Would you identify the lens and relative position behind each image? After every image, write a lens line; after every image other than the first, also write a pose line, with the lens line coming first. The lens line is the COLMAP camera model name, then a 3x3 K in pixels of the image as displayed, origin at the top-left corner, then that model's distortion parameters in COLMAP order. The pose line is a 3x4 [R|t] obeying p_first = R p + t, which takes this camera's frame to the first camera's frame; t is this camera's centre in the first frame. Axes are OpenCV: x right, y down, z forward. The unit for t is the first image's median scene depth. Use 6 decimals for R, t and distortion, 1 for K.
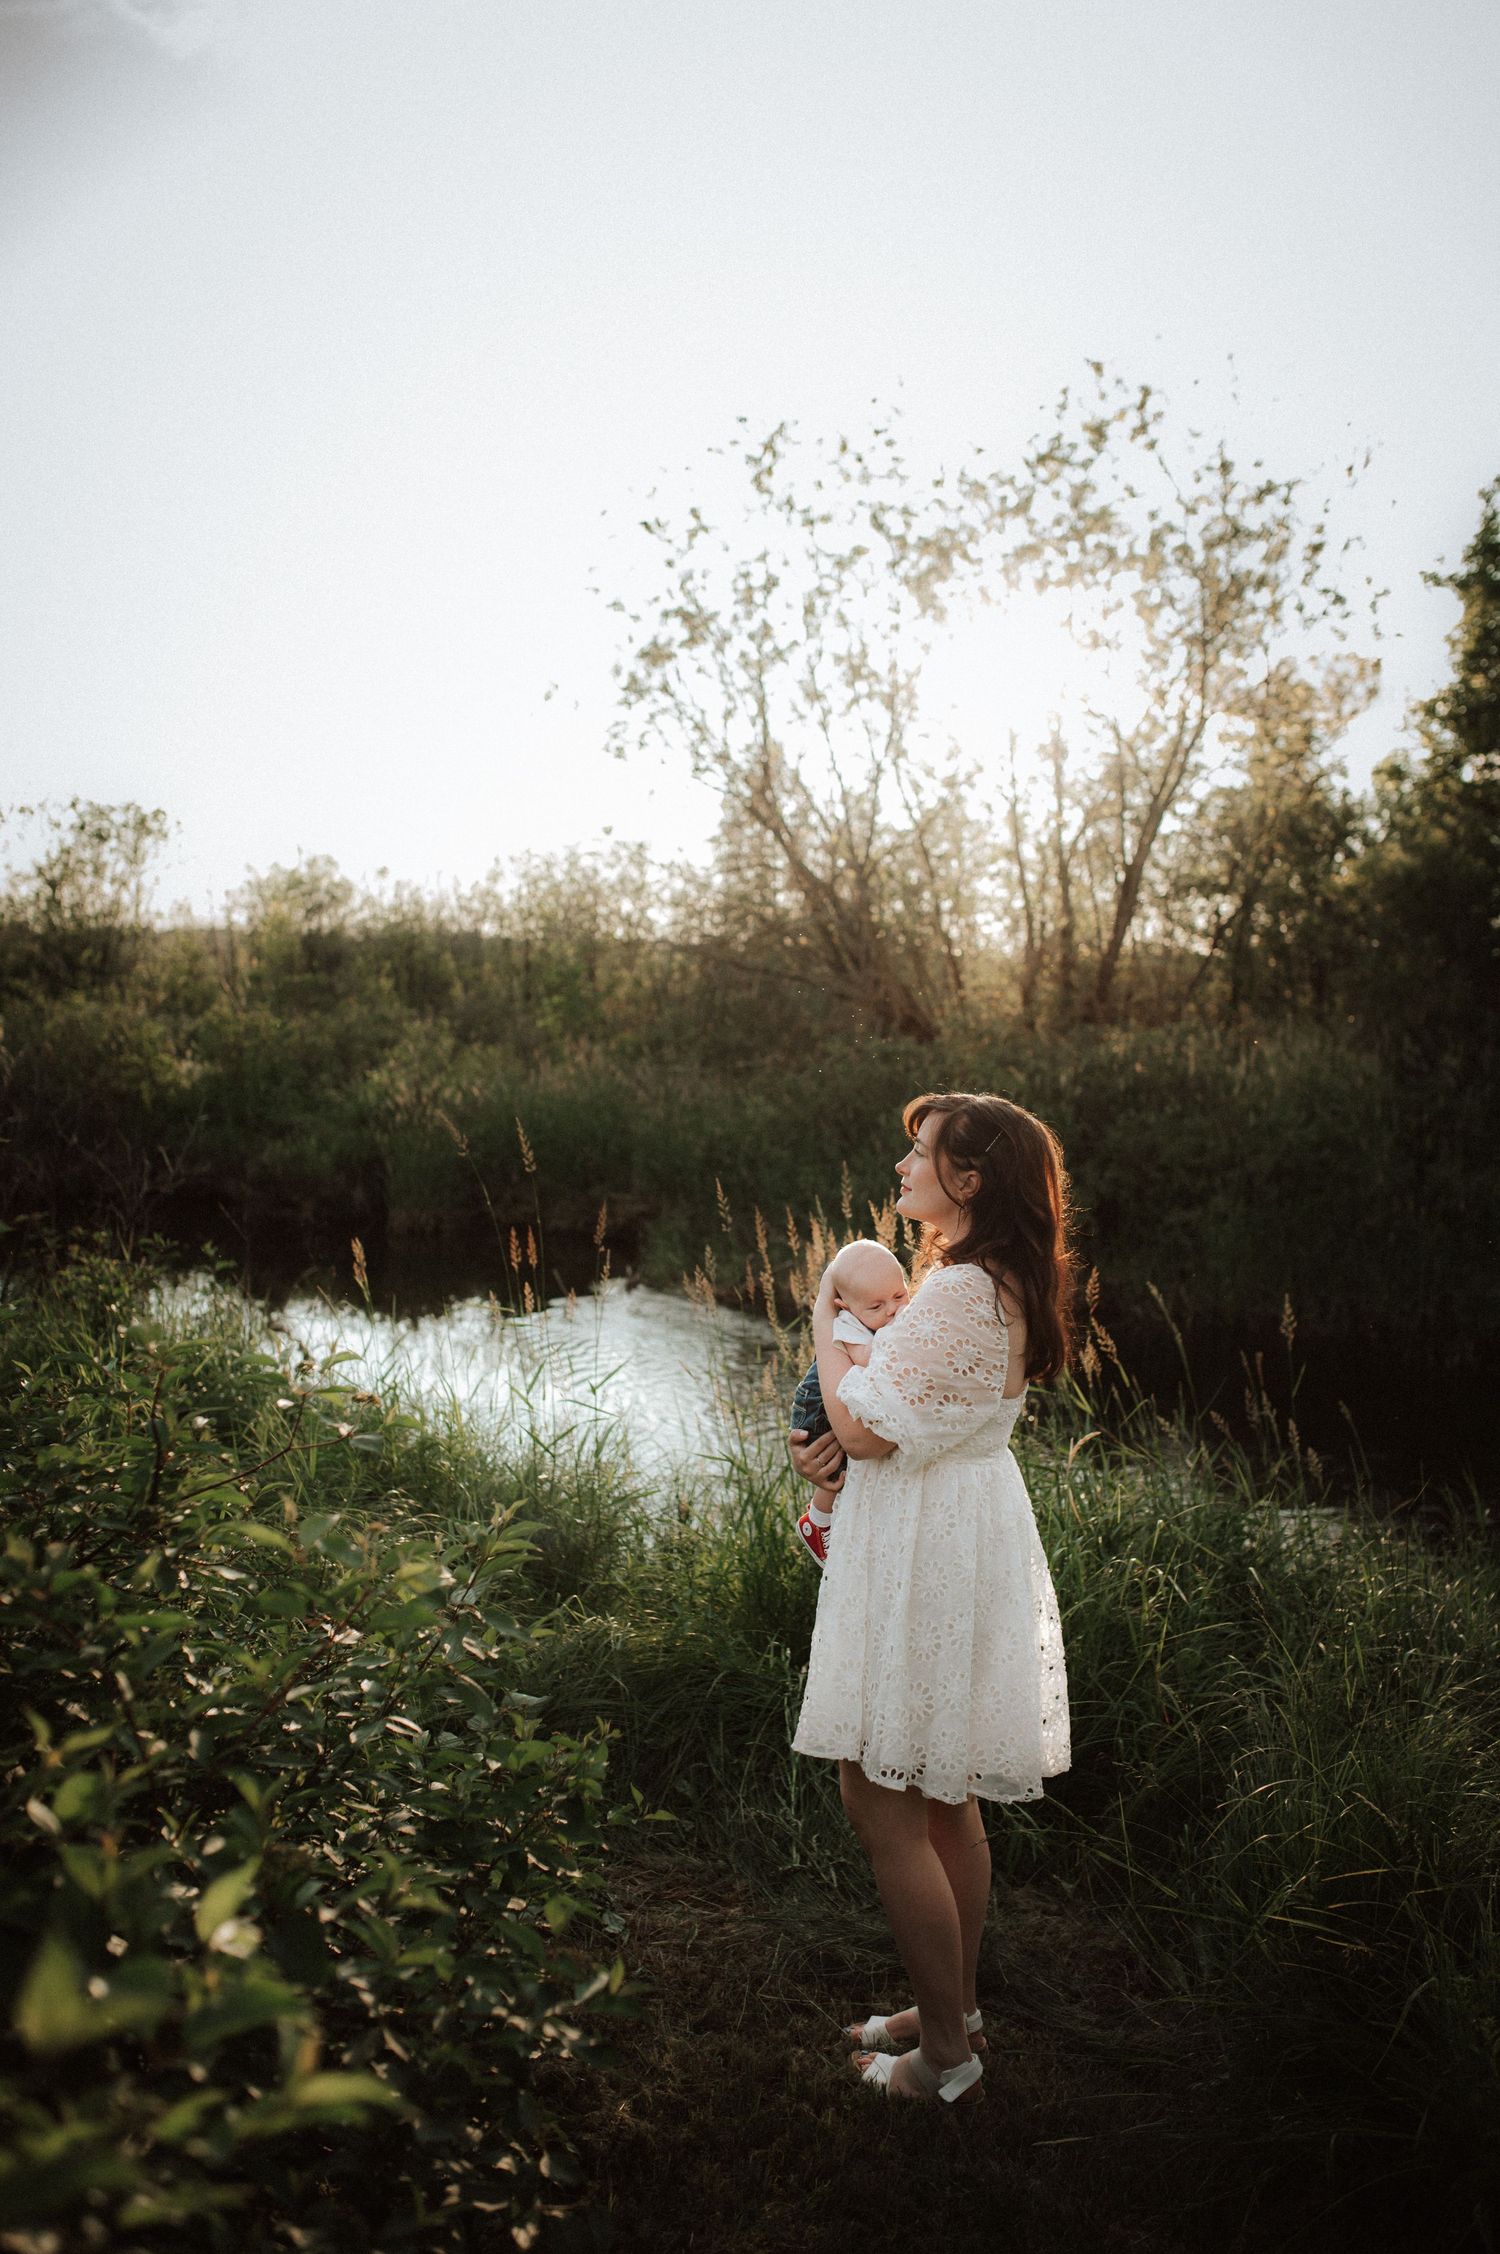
lens RADIAL K [[2289.0, 0, 750.0], [0, 2289.0, 1127.0], [0, 0, 1]] dist [-0.001419, -0.000070]
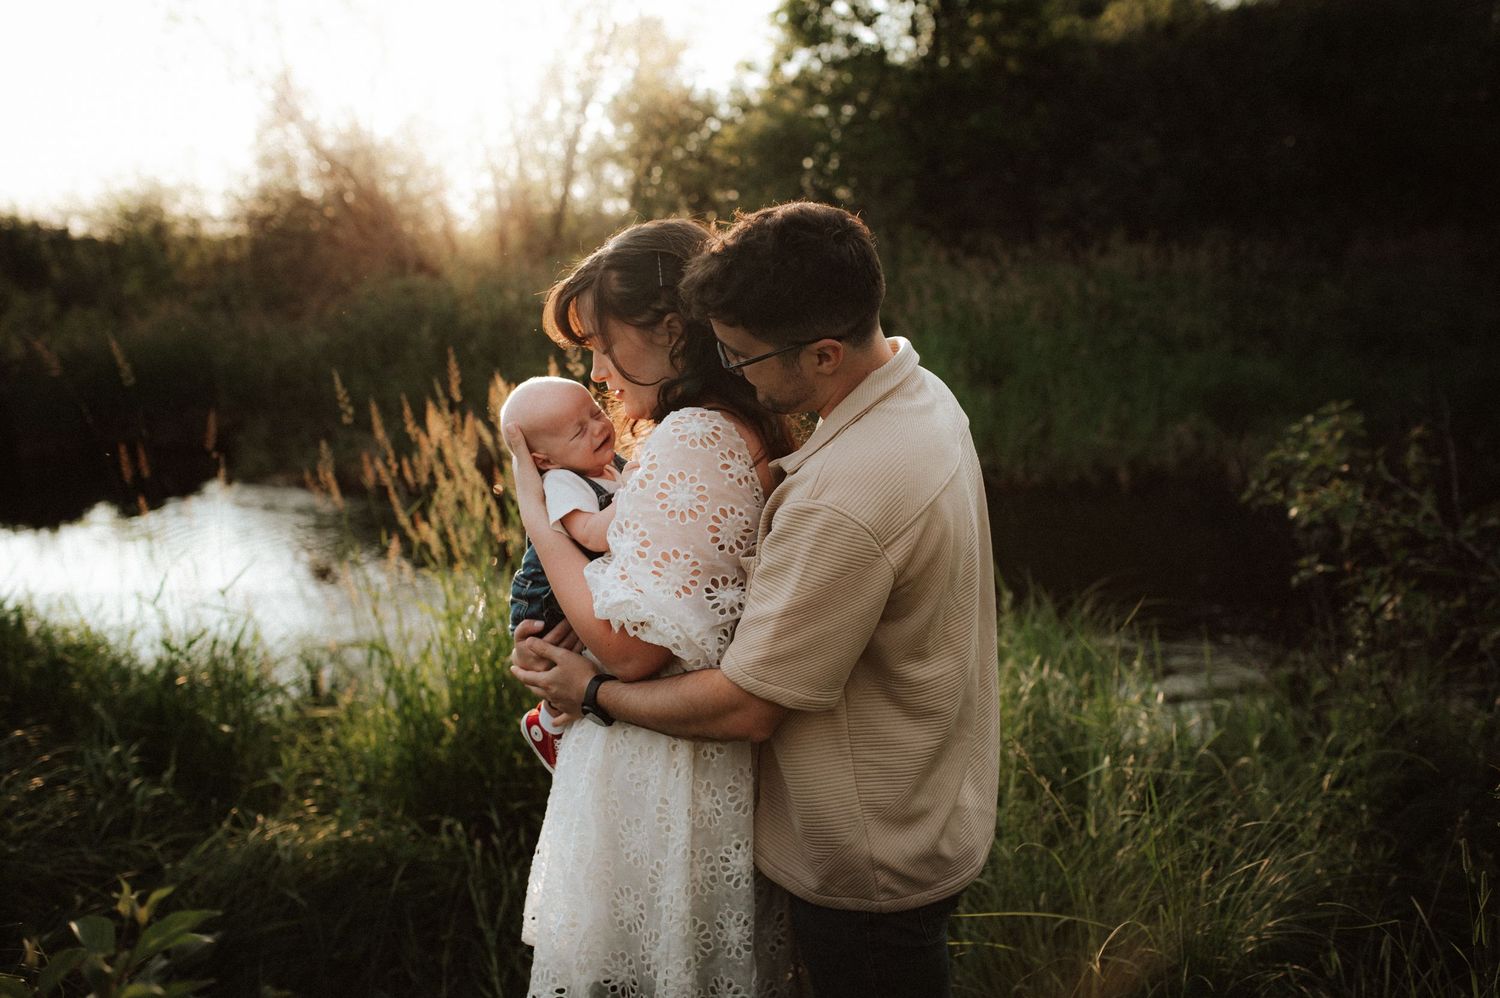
lens RADIAL K [[1534.5, 0, 749.0], [0, 1534.5, 437.5], [0, 0, 1]] dist [0.000410, 0.002054]
pose [[0.954618, -0.105901, 0.278371, -0.010516], [0.088543, 0.993302, 0.074242, 0.006100], [-0.284369, -0.046225, 0.957600, 0.103902]]
